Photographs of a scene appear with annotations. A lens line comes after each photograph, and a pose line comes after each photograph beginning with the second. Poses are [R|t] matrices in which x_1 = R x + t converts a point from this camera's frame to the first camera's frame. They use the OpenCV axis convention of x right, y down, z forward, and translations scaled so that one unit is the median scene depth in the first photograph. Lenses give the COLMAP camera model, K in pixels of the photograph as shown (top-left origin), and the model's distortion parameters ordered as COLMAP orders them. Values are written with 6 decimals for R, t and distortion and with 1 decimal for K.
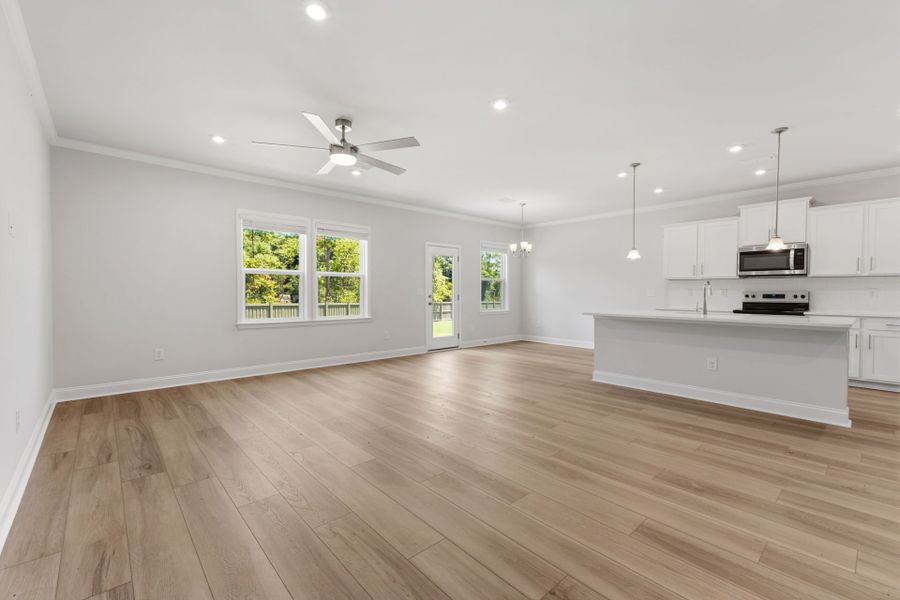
lens RADIAL K [[384.9, 0, 451.6], [0, 384.9, 299.9], [0, 0, 1]] dist [0.008031, -0.000757]
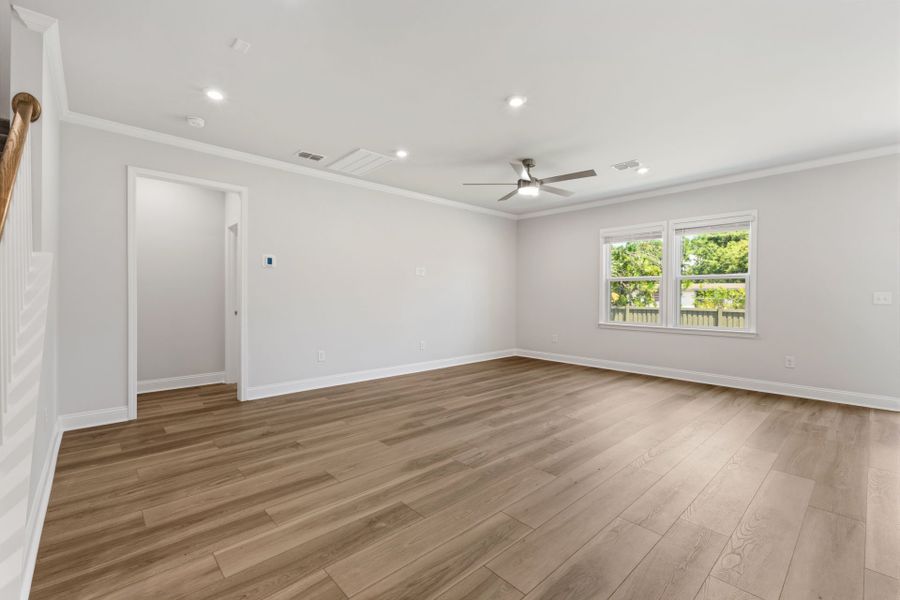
lens RADIAL K [[384.9, 0, 451.6], [0, 384.9, 299.9], [0, 0, 1]] dist [0.008031, -0.000757]
pose [[0.010282, 0.005155, -0.999934, 0.627003], [-0.024365, 0.999691, 0.004903, -0.006988], [0.999650, 0.024313, 0.010404, 0.483988]]
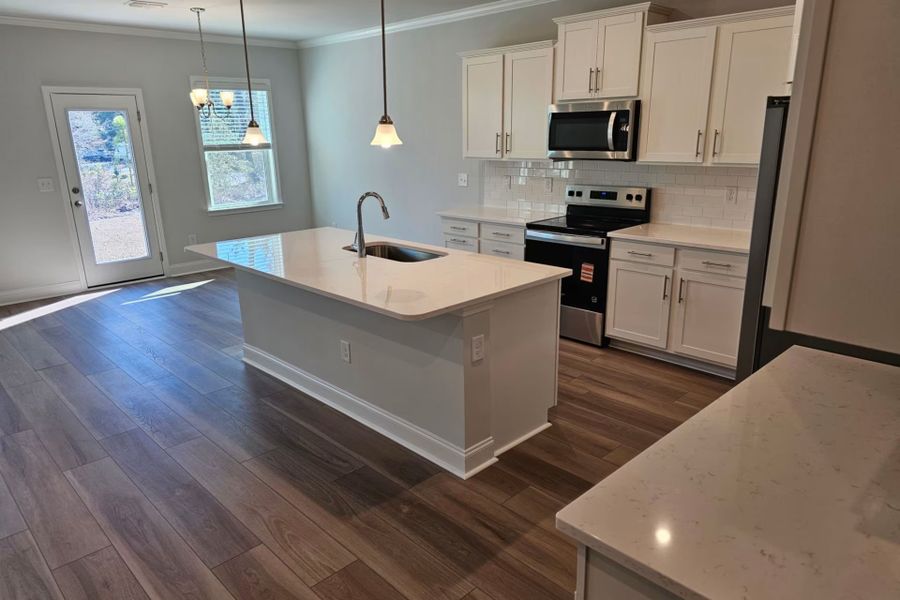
lens RADIAL K [[599.3, 0, 449.1], [0, 599.3, 302.8], [0, 0, 1]] dist [0.068134, -0.063241]
pose [[0.999070, -0.028042, 0.032742, 0.601252], [0.018772, 0.966719, 0.255150, -0.089862], [-0.038807, -0.254298, 0.966347, 0.131076]]
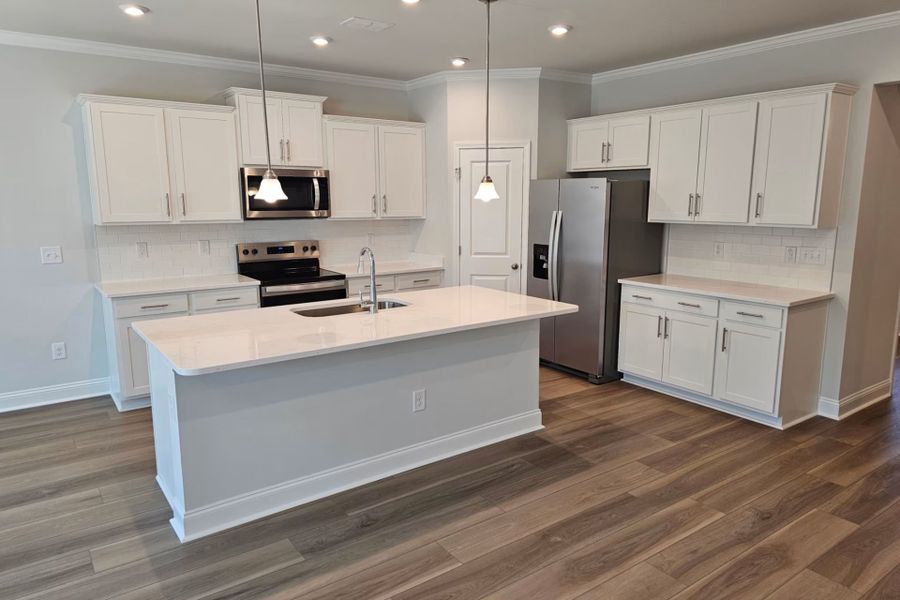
lens RADIAL K [[599.3, 0, 449.1], [0, 599.3, 302.8], [0, 0, 1]] dist [0.068134, -0.063241]
pose [[0.111721, -0.176059, 0.978019, -0.109705], [0.022833, 0.984376, 0.174595, -0.093451], [-0.993477, 0.002825, 0.113995, 0.644648]]
